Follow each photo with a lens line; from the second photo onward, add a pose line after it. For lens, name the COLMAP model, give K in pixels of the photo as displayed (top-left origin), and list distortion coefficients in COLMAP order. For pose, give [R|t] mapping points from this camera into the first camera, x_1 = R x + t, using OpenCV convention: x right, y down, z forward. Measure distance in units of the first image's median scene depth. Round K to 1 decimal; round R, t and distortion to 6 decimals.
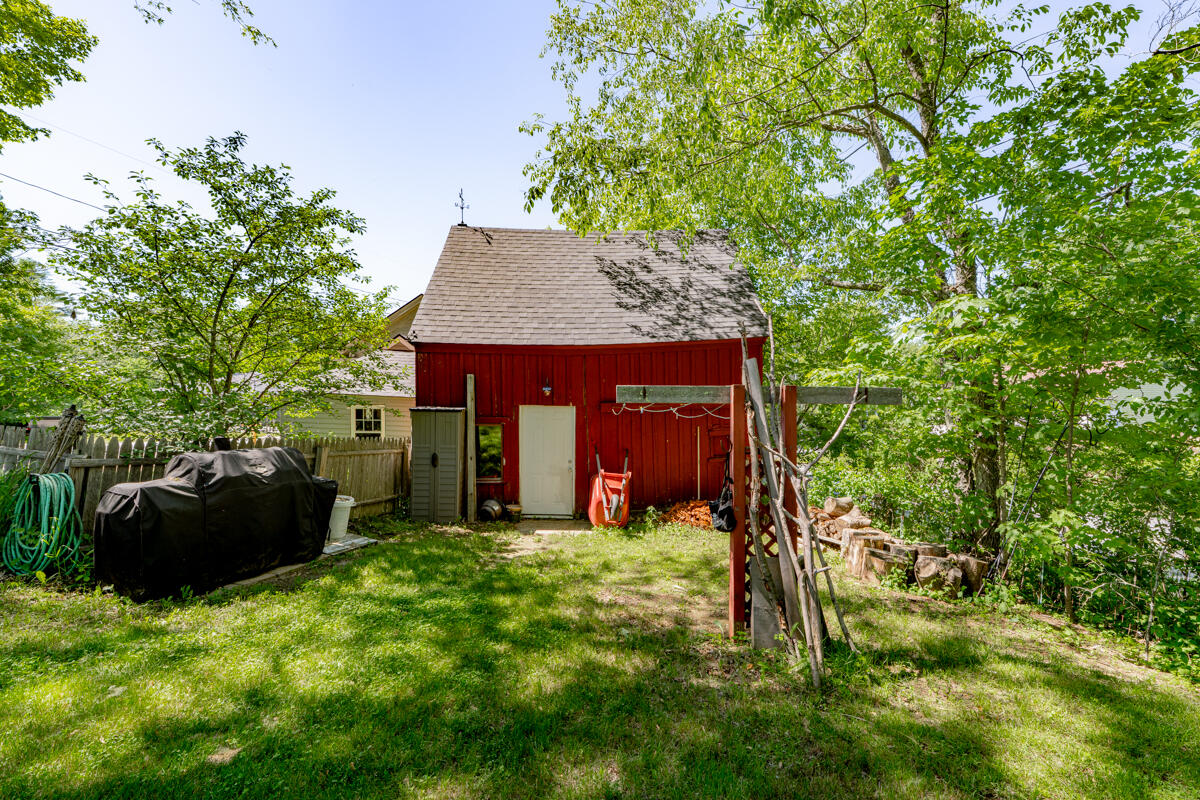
lens RADIAL K [[483.2, 0, 598.7], [0, 483.2, 402.4], [0, 0, 1]] dist [-0.001377, -0.000146]
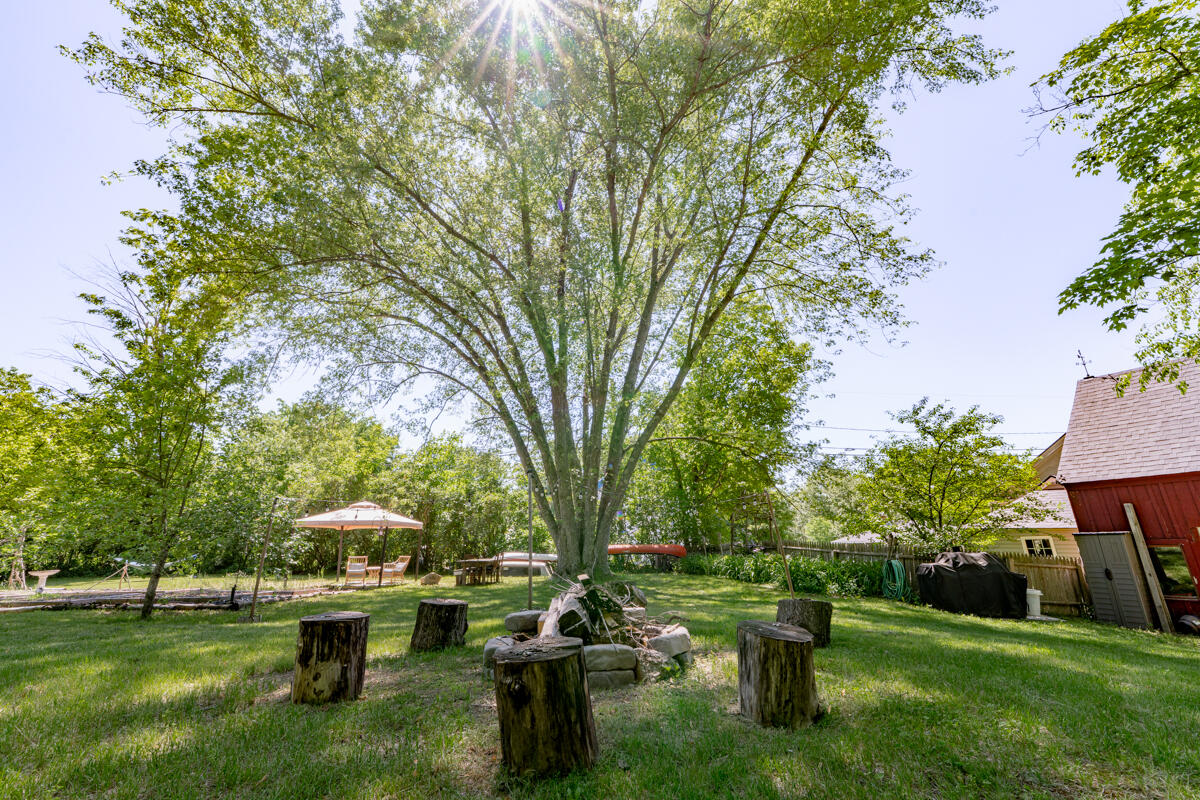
lens RADIAL K [[483.2, 0, 600.8], [0, 483.2, 407.4], [0, 0, 1]] dist [-0.001377, -0.000146]
pose [[0.401880, -0.274869, -0.873464, 0.344854], [0.009366, 0.955068, -0.296239, 0.060847], [0.915645, 0.110871, 0.386397, -0.748673]]
